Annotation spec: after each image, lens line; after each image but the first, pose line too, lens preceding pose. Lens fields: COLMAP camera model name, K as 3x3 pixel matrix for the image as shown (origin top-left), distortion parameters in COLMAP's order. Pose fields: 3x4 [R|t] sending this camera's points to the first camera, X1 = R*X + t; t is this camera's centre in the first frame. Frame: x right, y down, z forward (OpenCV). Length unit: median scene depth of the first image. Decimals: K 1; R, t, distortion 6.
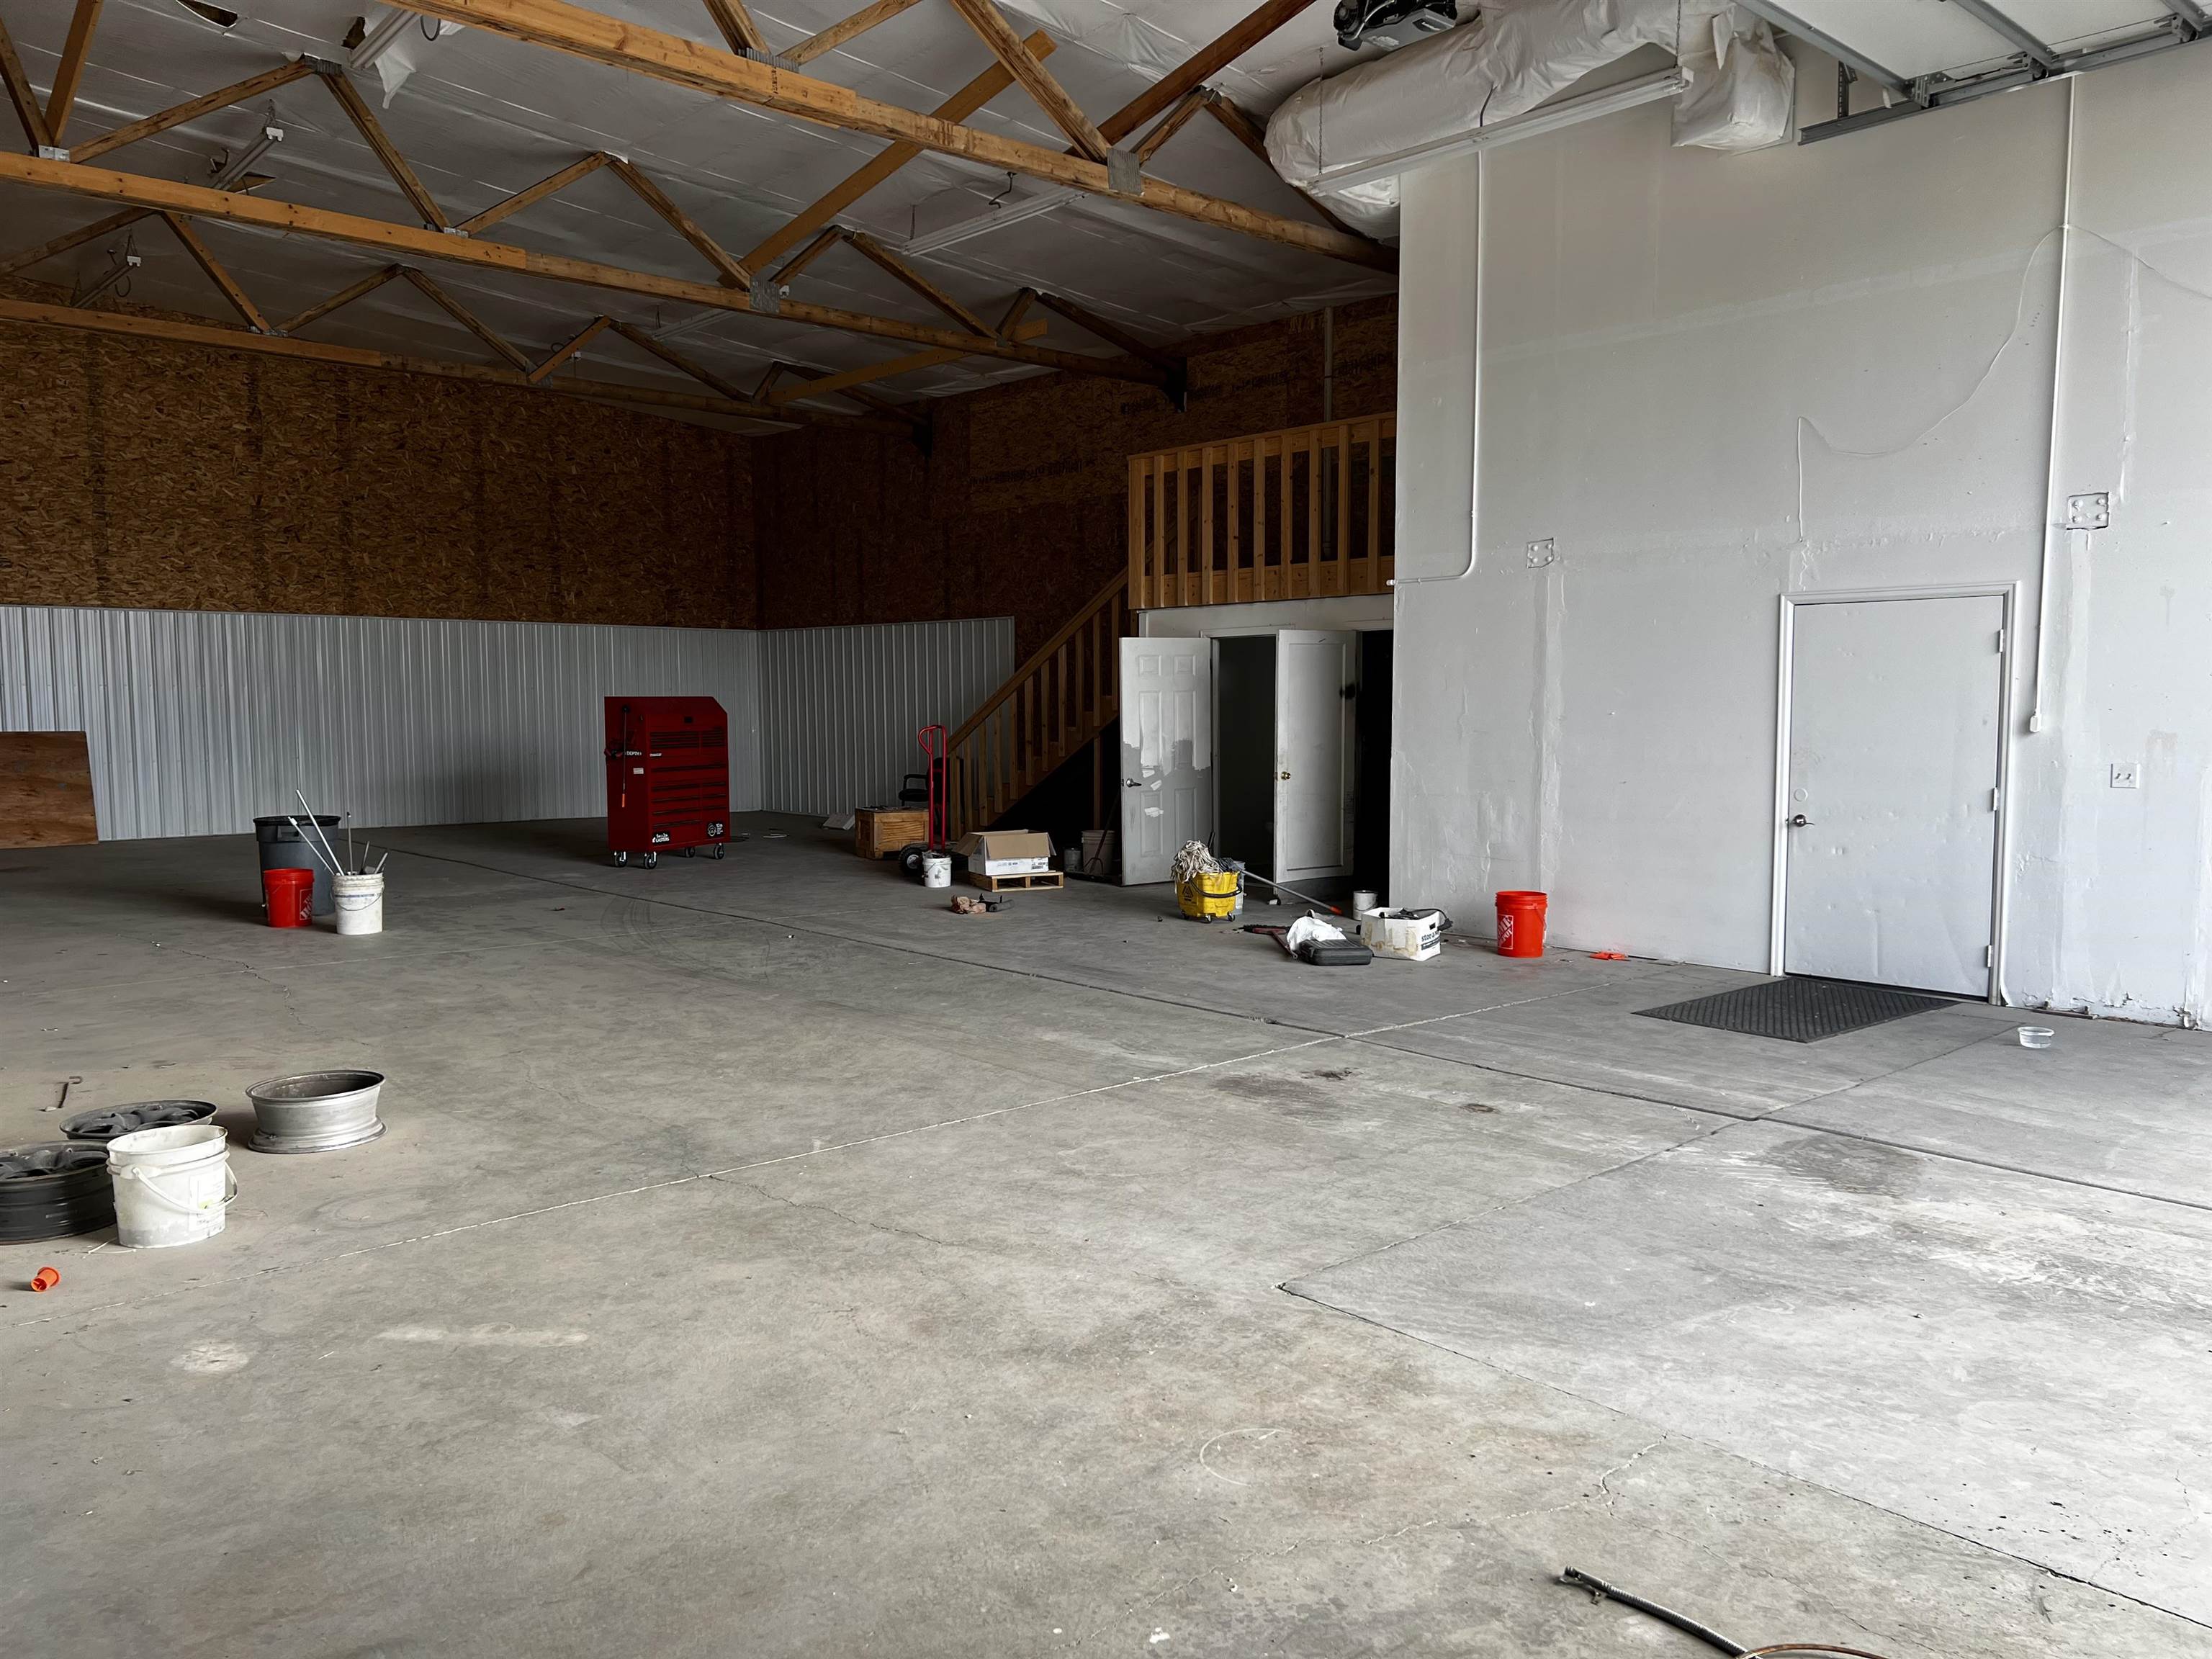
lens RADIAL K [[1669.8, 0, 1105.8], [0, 1669.8, 836.0], [0, 0, 1]] dist [0.006635, 0.000232]
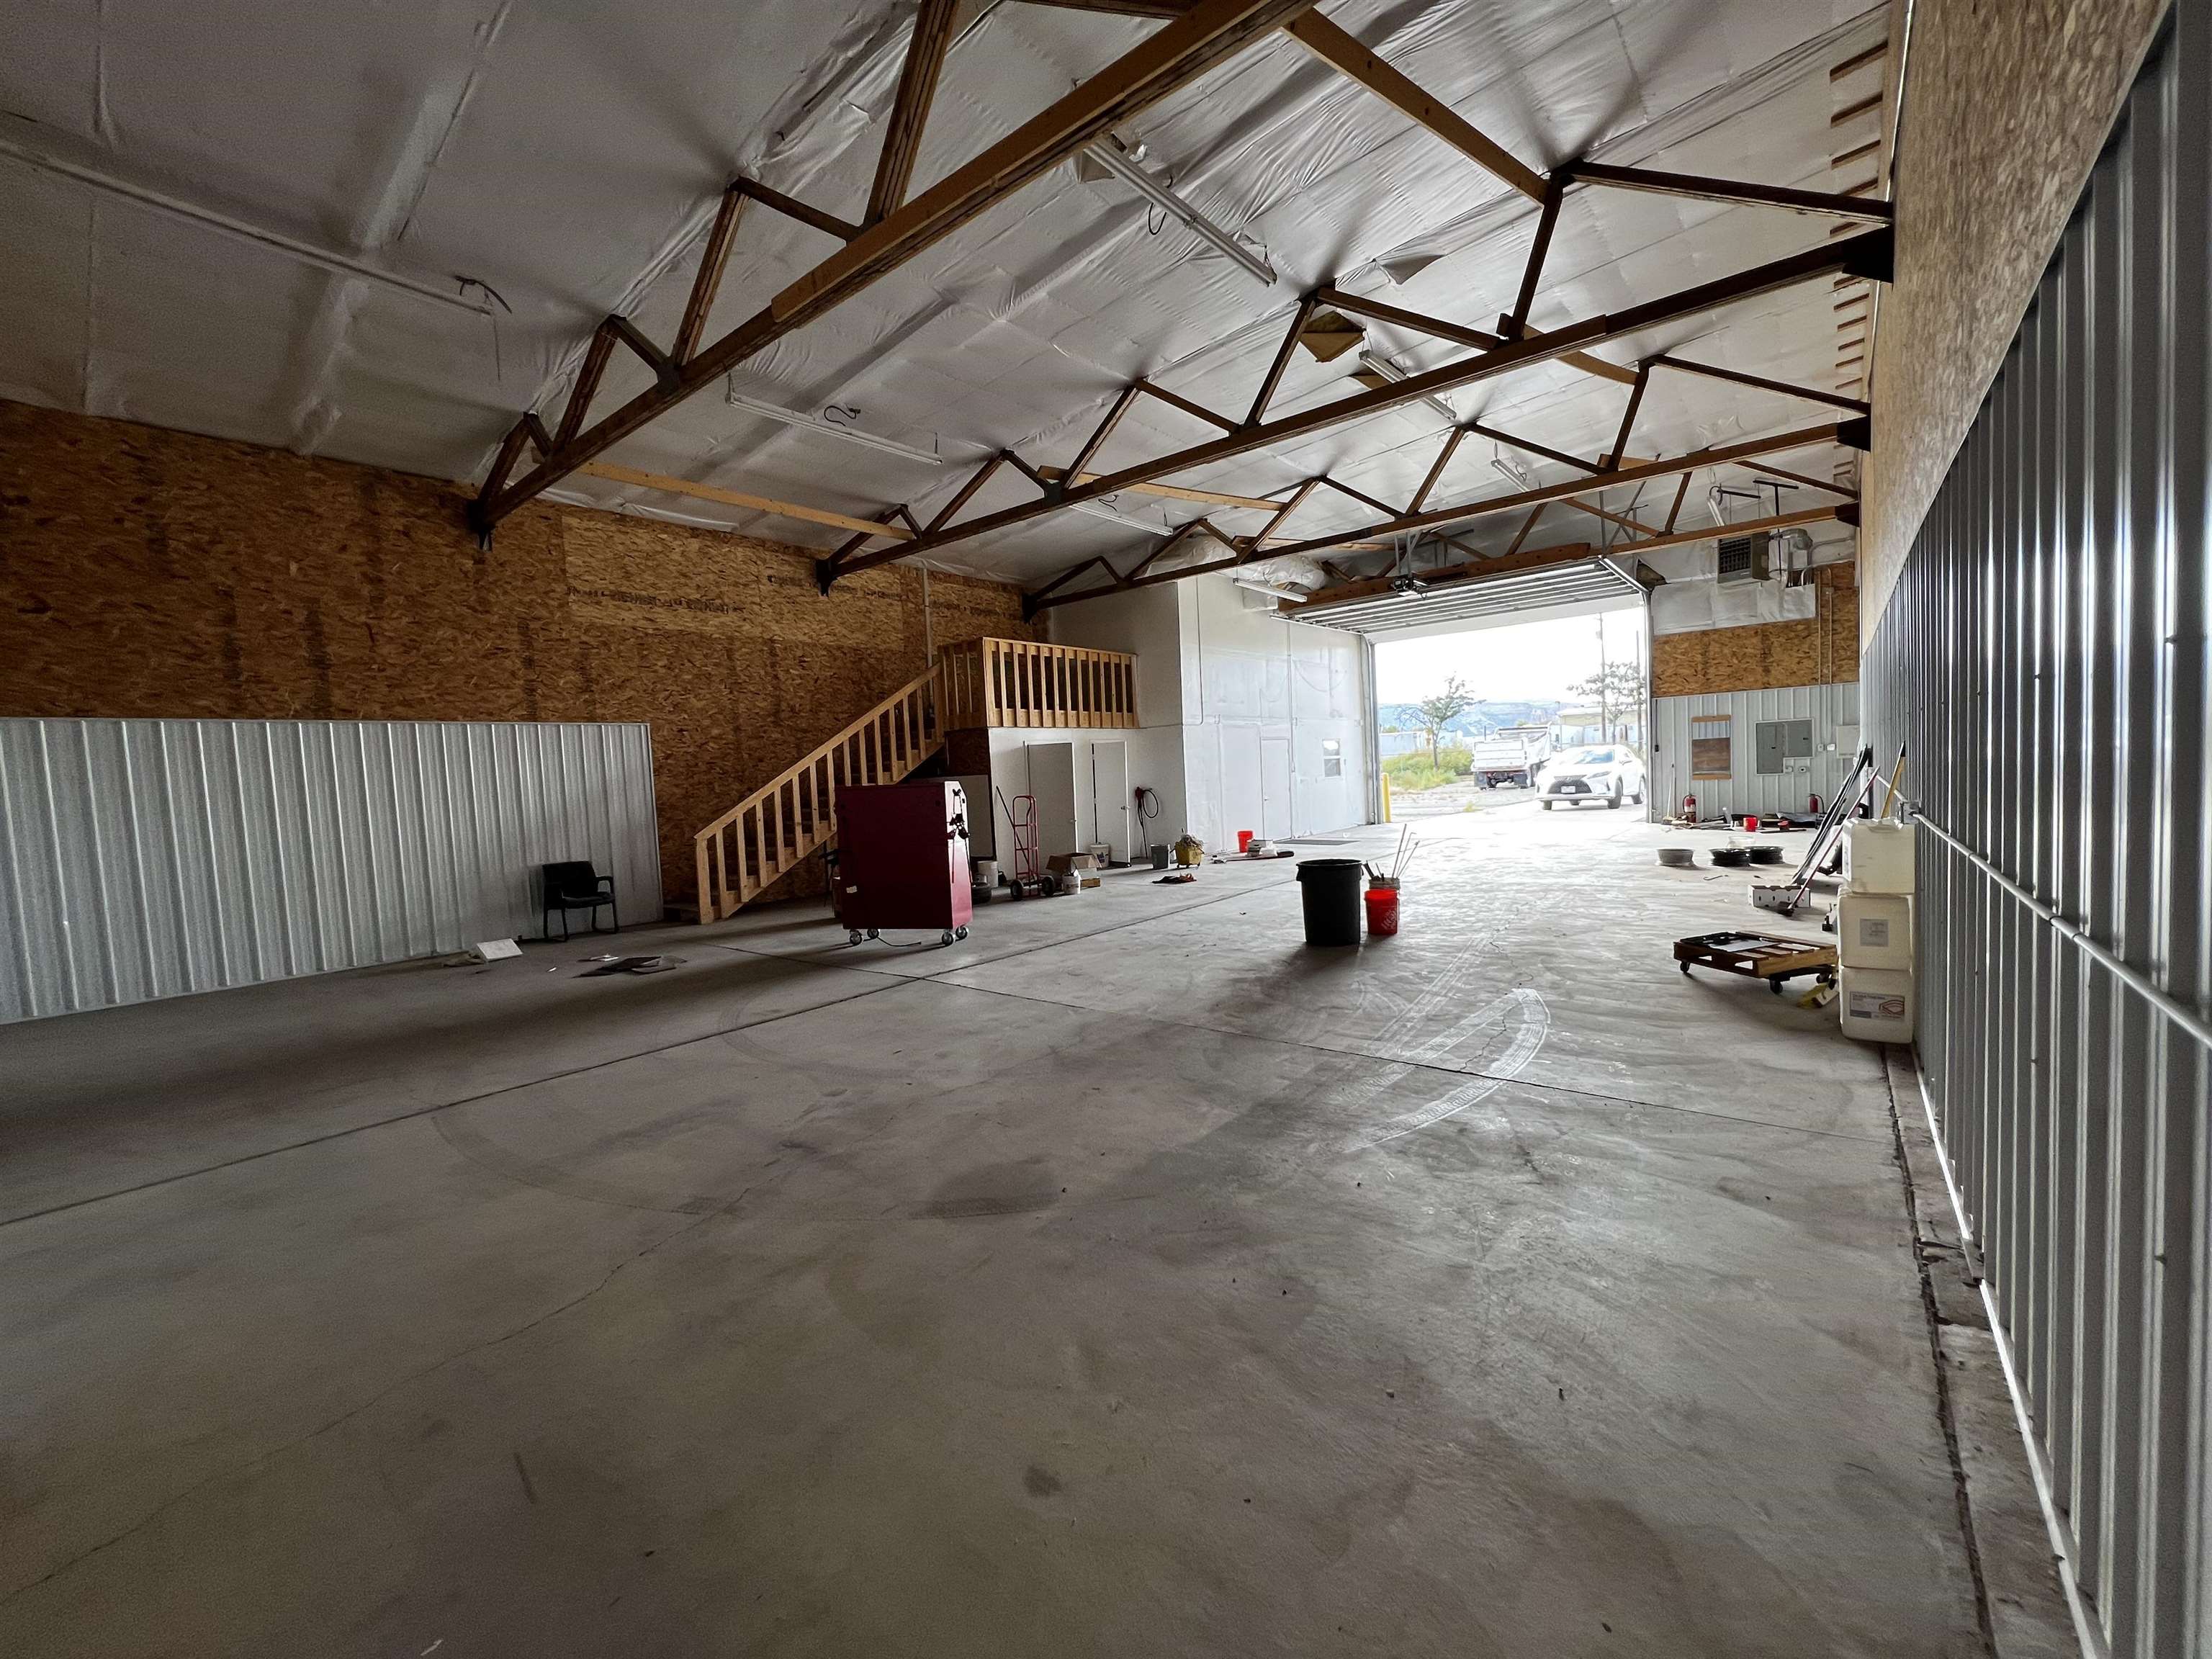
lens RADIAL K [[891.3, 0, 1105.1], [0, 891.3, 830.2], [0, 0, 1]] dist [-0.002634, 0.000365]
pose [[-0.154233, -0.043936, 0.987057, -0.909408], [0.137967, 0.988265, 0.065548, -0.076365], [-0.978354, 0.146291, -0.146361, 1.047617]]
